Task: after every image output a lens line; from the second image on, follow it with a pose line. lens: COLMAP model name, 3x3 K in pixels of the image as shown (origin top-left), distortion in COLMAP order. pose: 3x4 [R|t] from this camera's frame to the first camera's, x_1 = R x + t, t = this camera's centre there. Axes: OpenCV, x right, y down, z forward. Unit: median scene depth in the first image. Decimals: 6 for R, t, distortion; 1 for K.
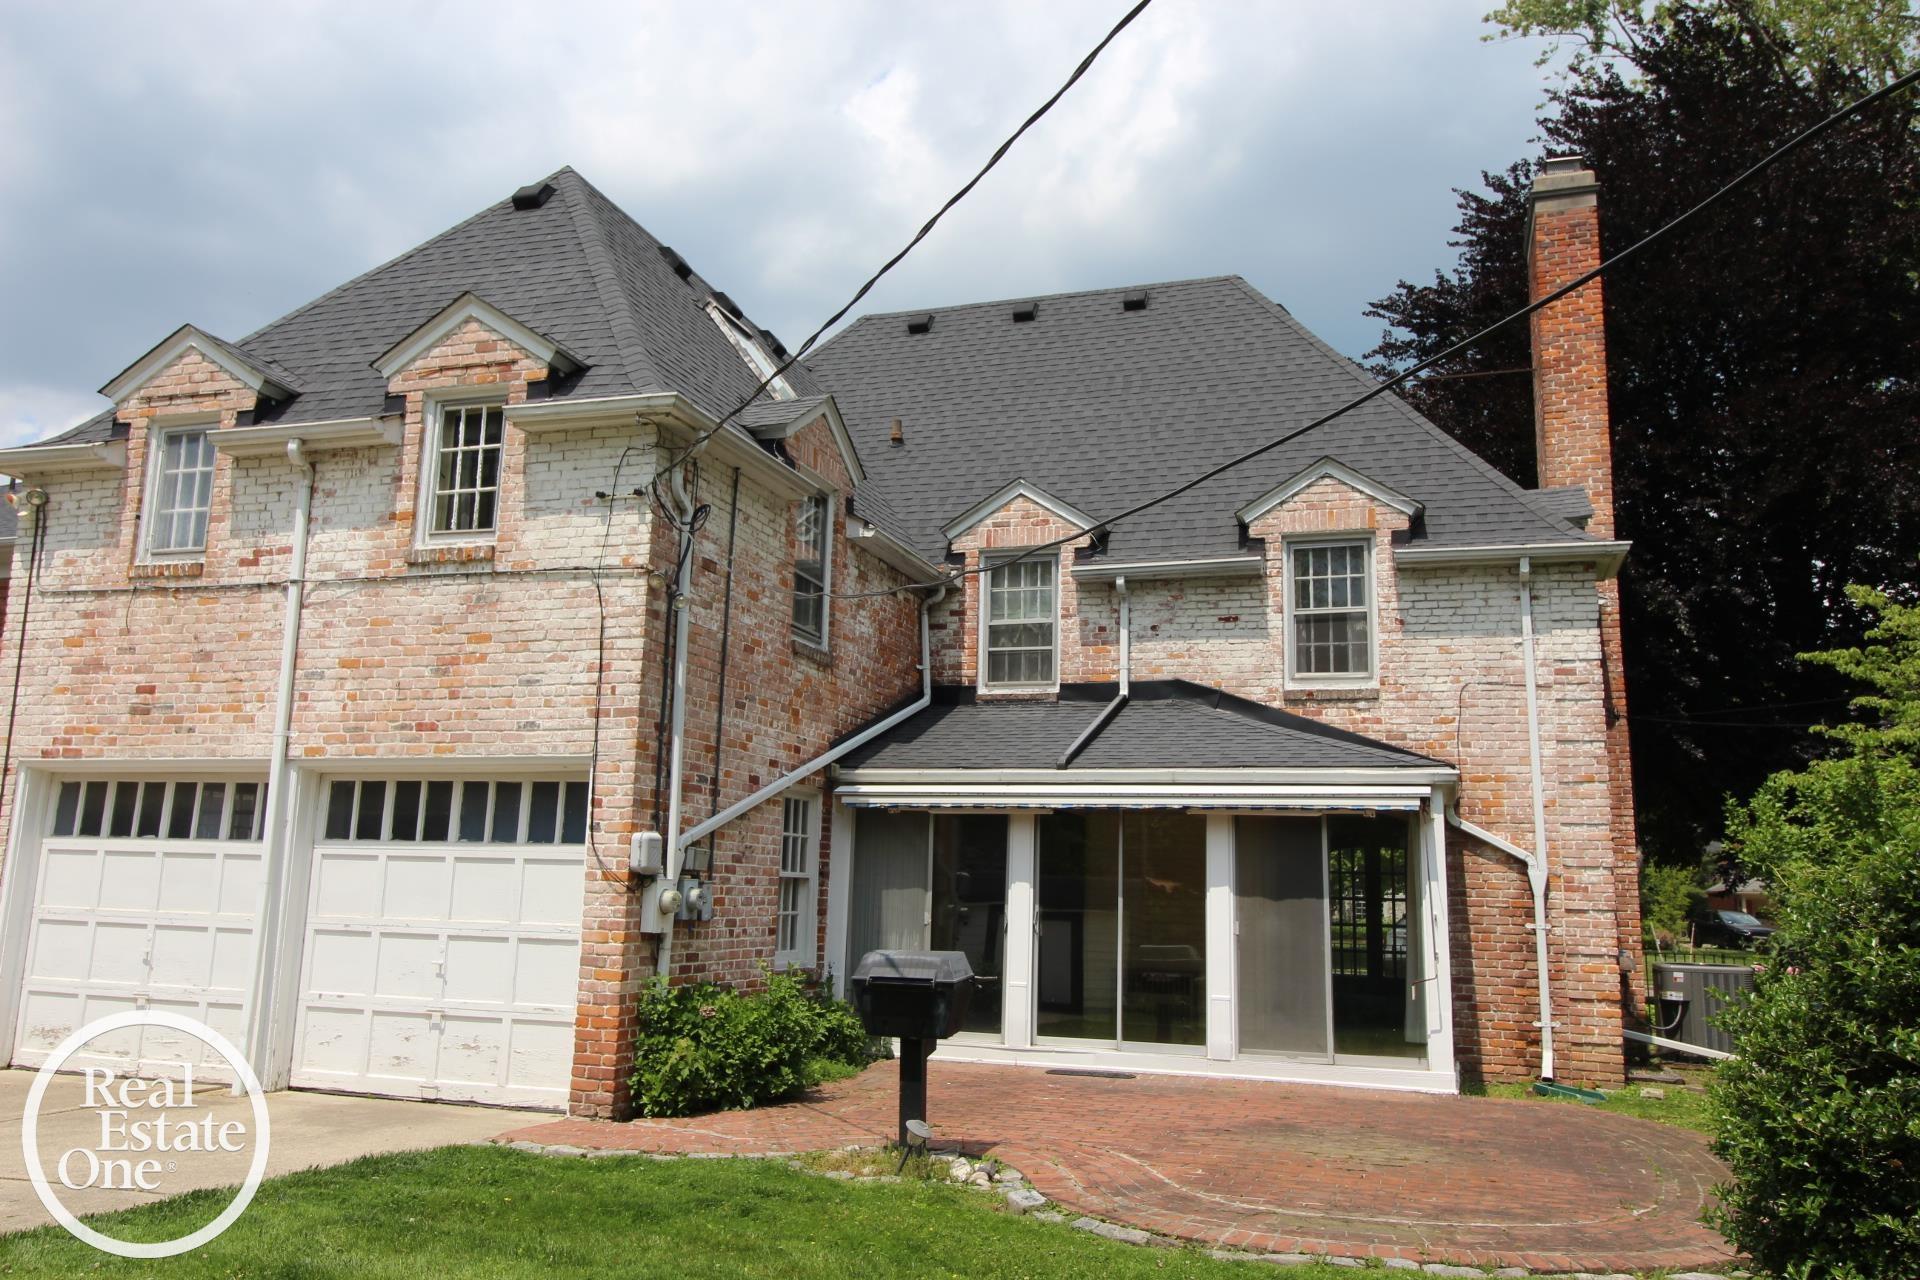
lens RADIAL K [[1479.5, 0, 959.9], [0, 1479.5, 627.3], [0, 0, 1]] dist [0.012383, -0.008648]
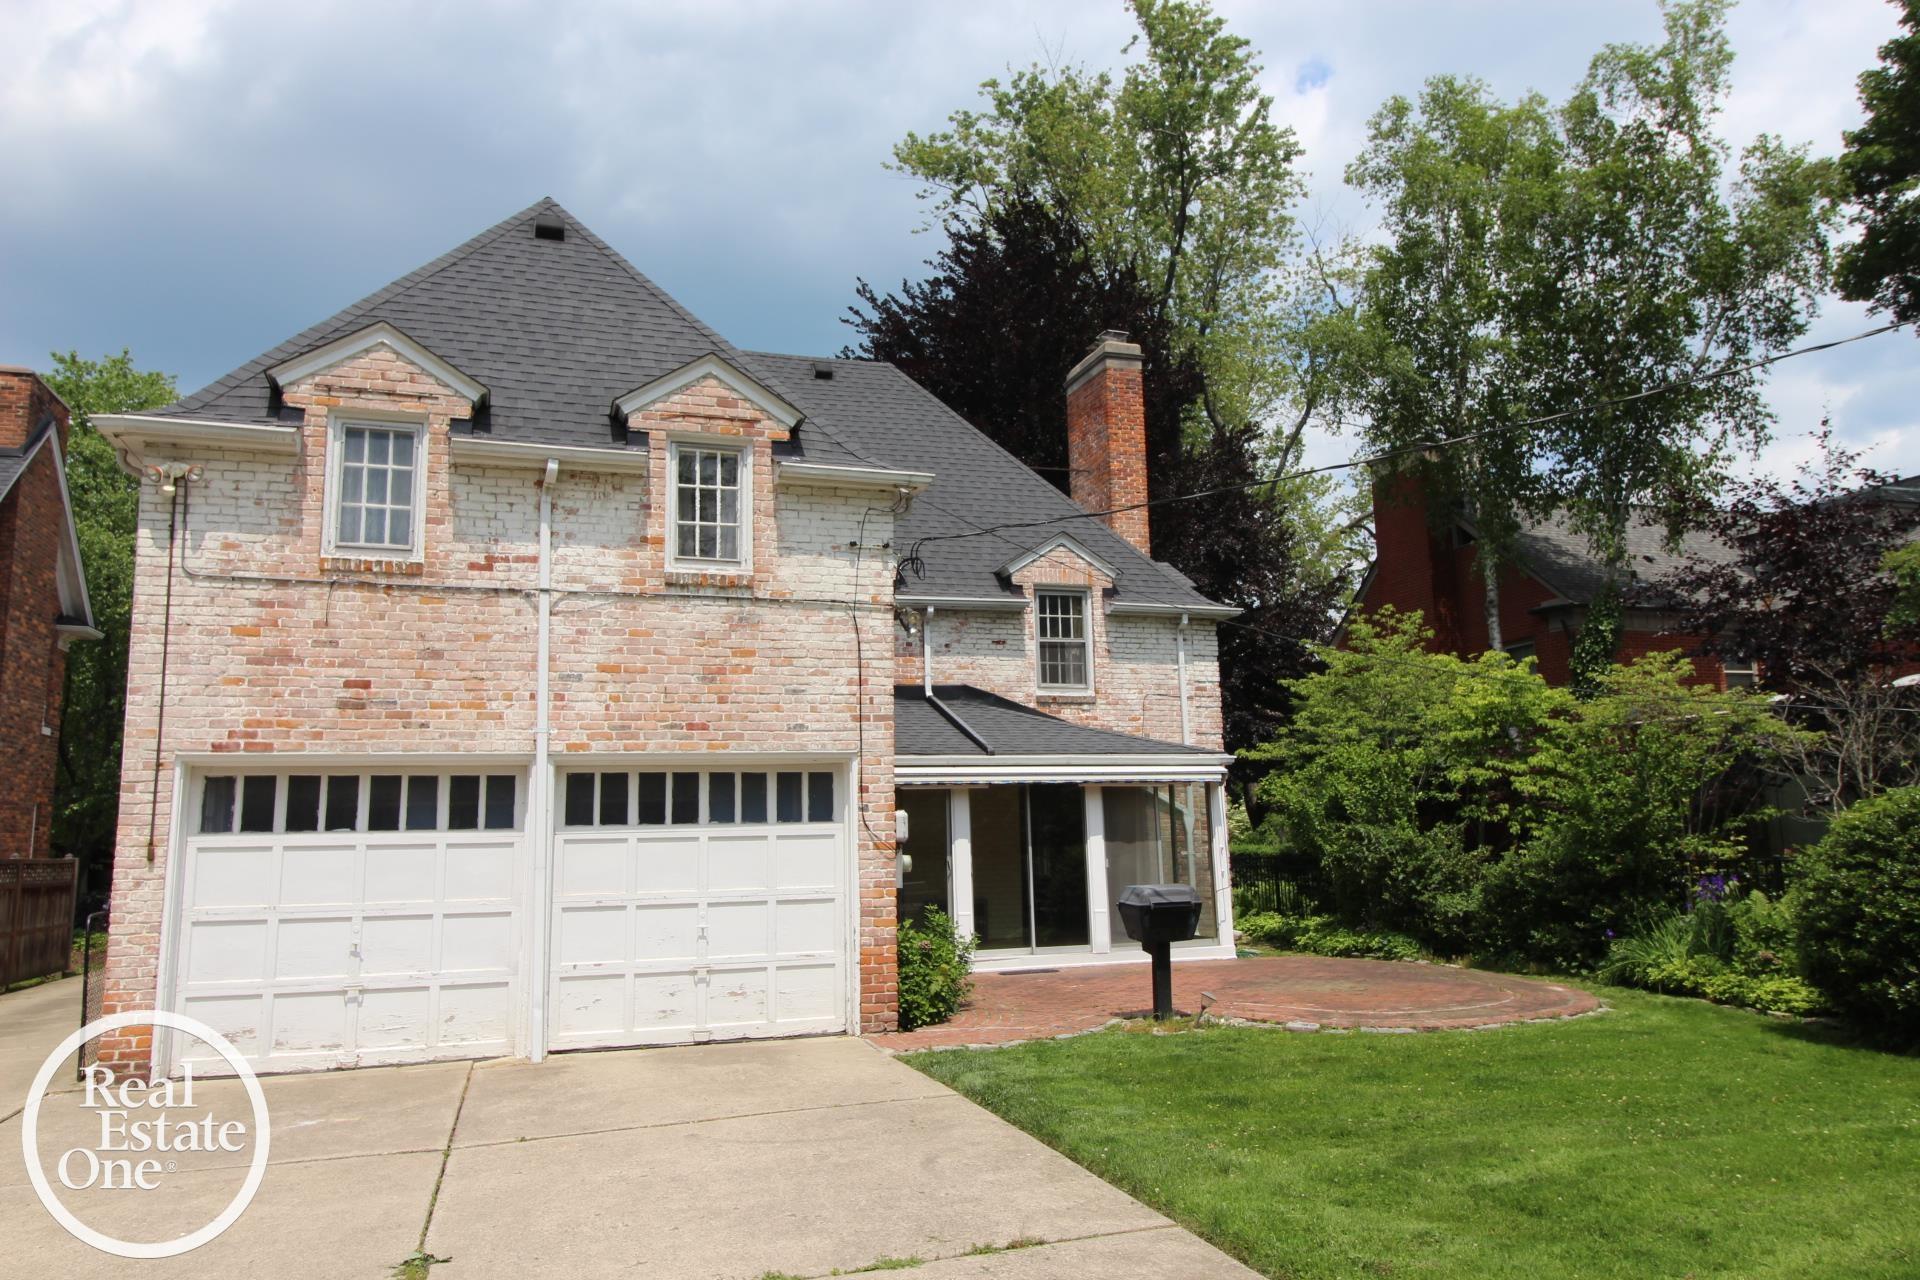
lens RADIAL K [[1335.6, 0, 966.6], [0, 1335.6, 628.8], [0, 0, 1]] dist [0.005770, 0.015415]
pose [[0.801085, 0.050498, 0.596417, -0.738049], [-0.063544, 0.997979, 0.000851, -0.021704], [-0.595168, -0.038581, 0.802674, 0.027467]]
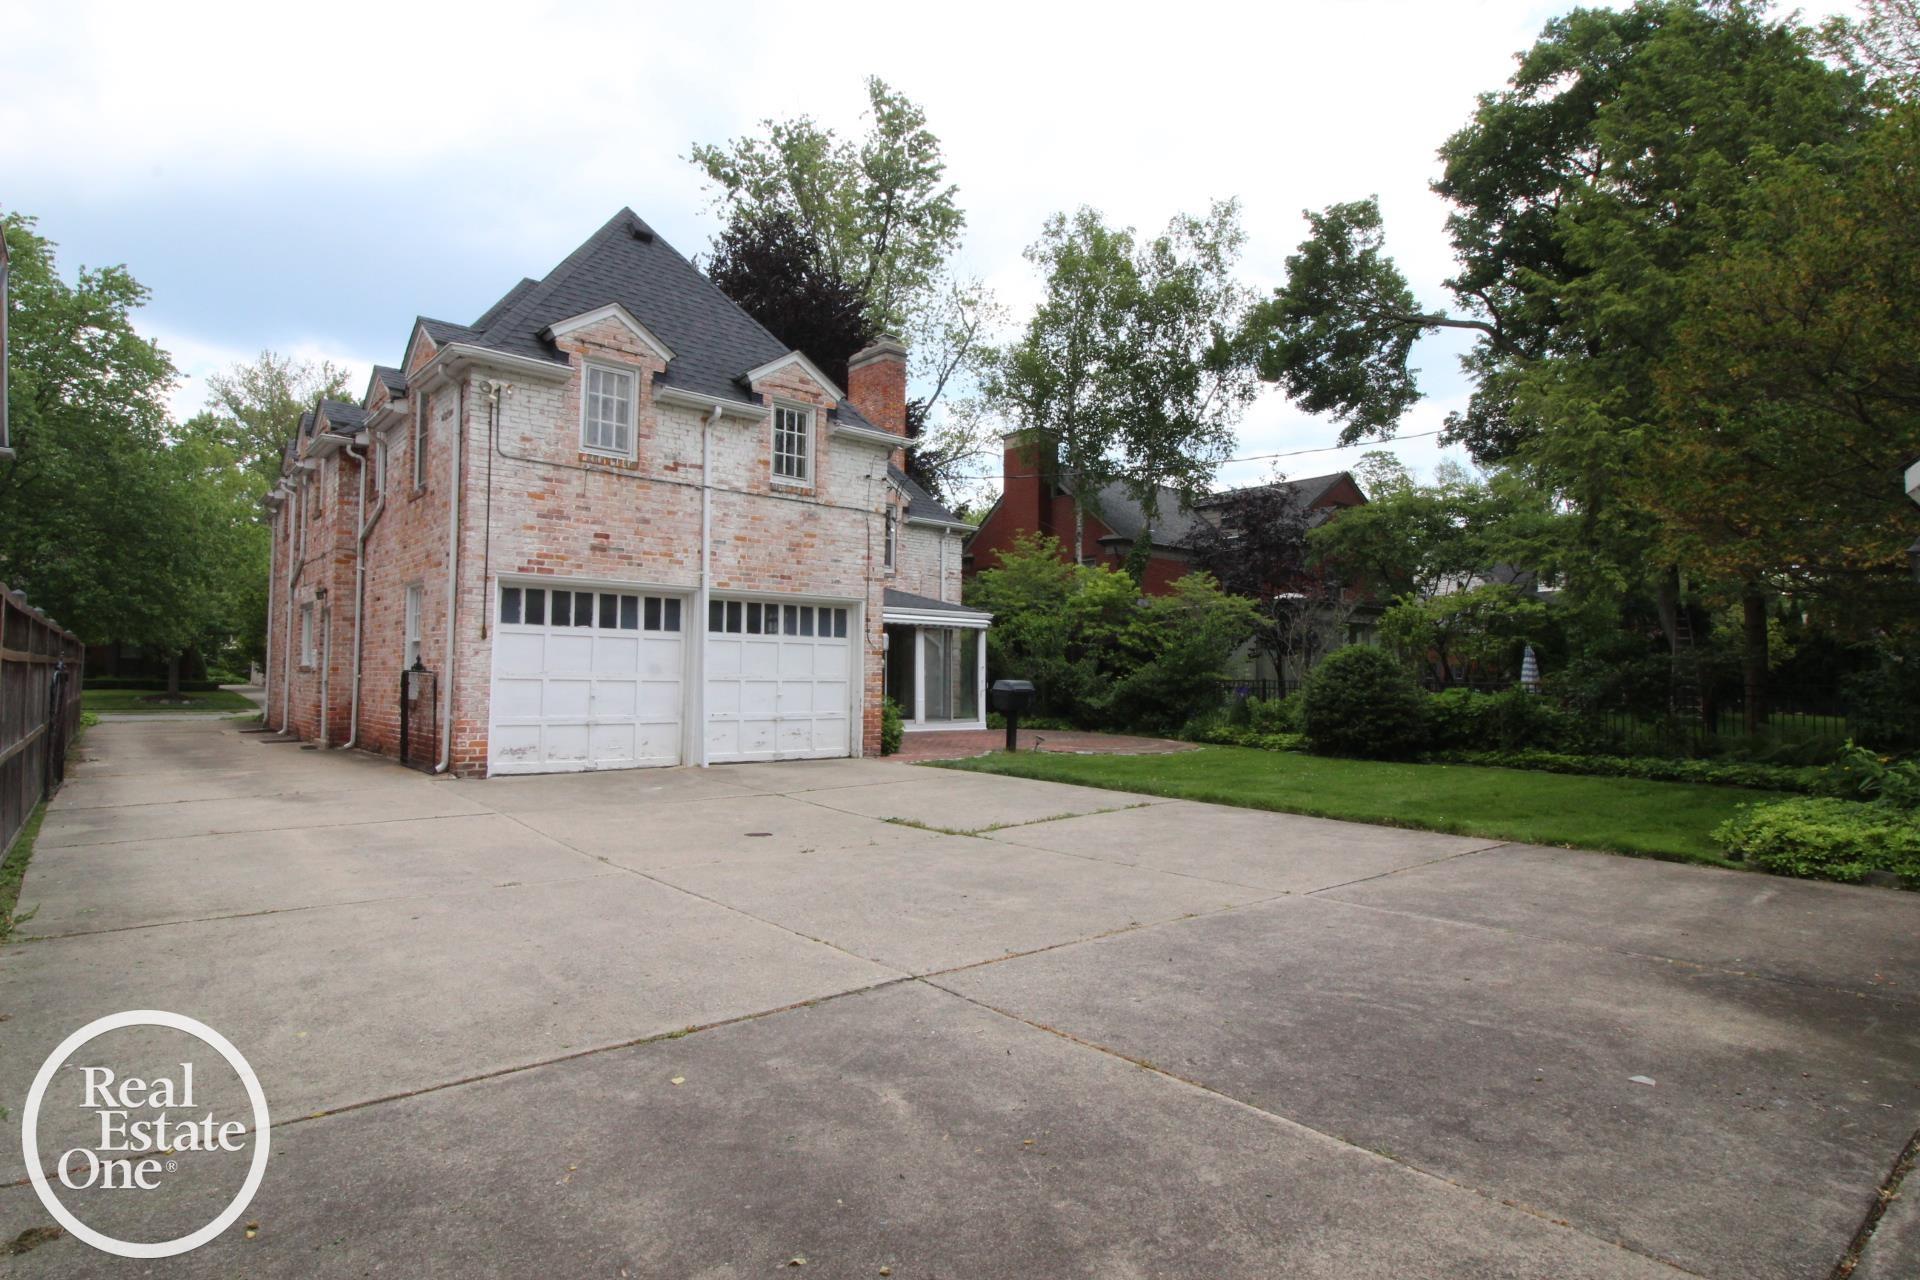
lens RADIAL K [[985.7, 0, 966.8], [0, 985.7, 630.5], [0, 0, 1]] dist [-0.005827, -0.000324]
pose [[0.516601, 0.021614, 0.855953, -1.214662], [-0.150919, 0.986328, 0.066179, 0.012712], [-0.842821, -0.163368, 0.512800, 0.104066]]
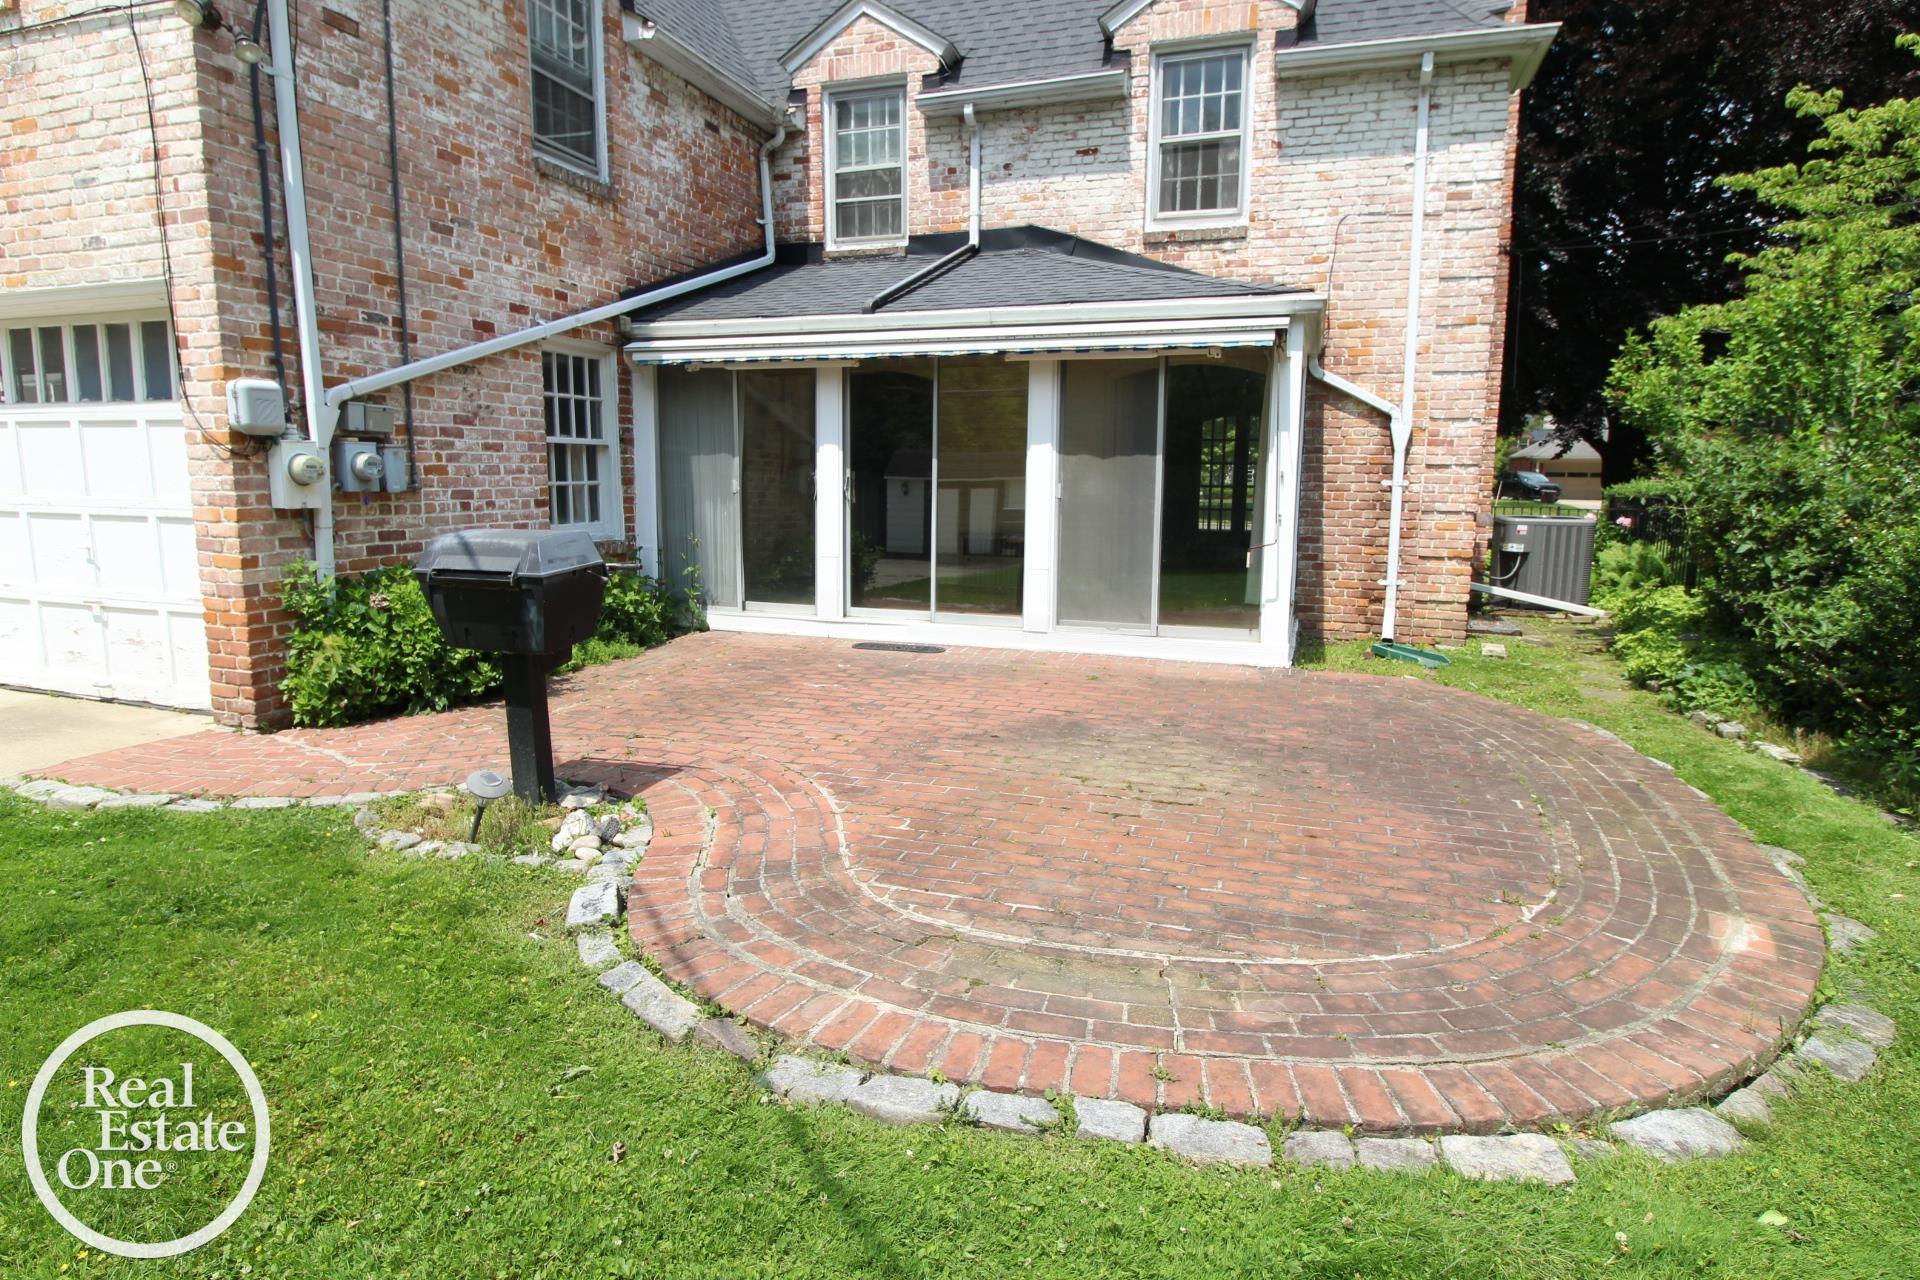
lens RADIAL K [[1044.5, 0, 953.6], [0, 1044.5, 630.7], [0, 0, 1]] dist [0.002709, -0.009202]
pose [[0.999721, -0.014378, -0.018764, 0.136377], [0.019685, 0.945837, 0.324043, 0.079163], [0.013089, -0.324322, 0.945856, 0.382813]]
